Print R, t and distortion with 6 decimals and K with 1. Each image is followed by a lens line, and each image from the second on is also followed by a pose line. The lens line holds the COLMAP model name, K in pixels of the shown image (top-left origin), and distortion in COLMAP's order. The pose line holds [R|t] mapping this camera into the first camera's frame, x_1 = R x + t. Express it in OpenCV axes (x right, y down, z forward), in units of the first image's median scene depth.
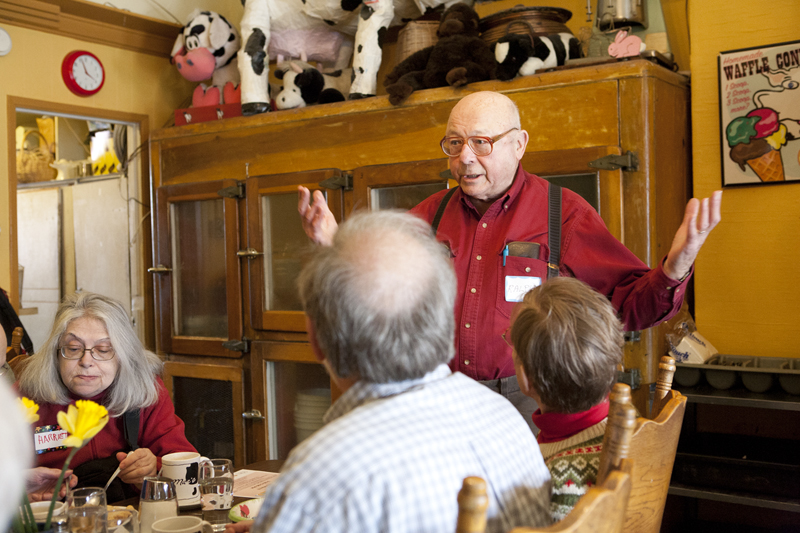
lens RADIAL K [[885.8, 0, 400.0], [0, 885.8, 266.5], [0, 0, 1]] dist [-0.004839, 0.005352]
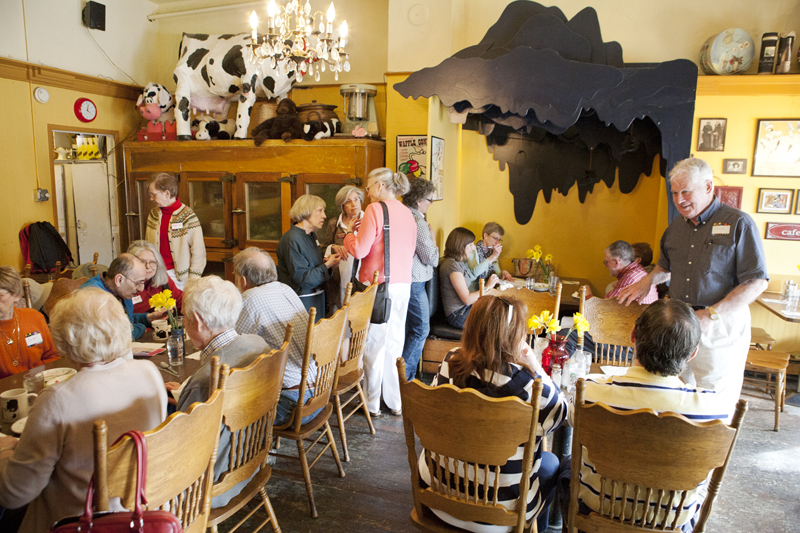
lens RADIAL K [[541.8, 0, 400.0], [0, 541.8, 266.5], [0, 0, 1]] dist [-0.074151, 0.040221]
pose [[0.952061, -0.005260, 0.305862, -0.068915], [-0.037868, 0.990135, 0.134901, -0.070445], [-0.303554, -0.140017, 0.942470, -0.360607]]
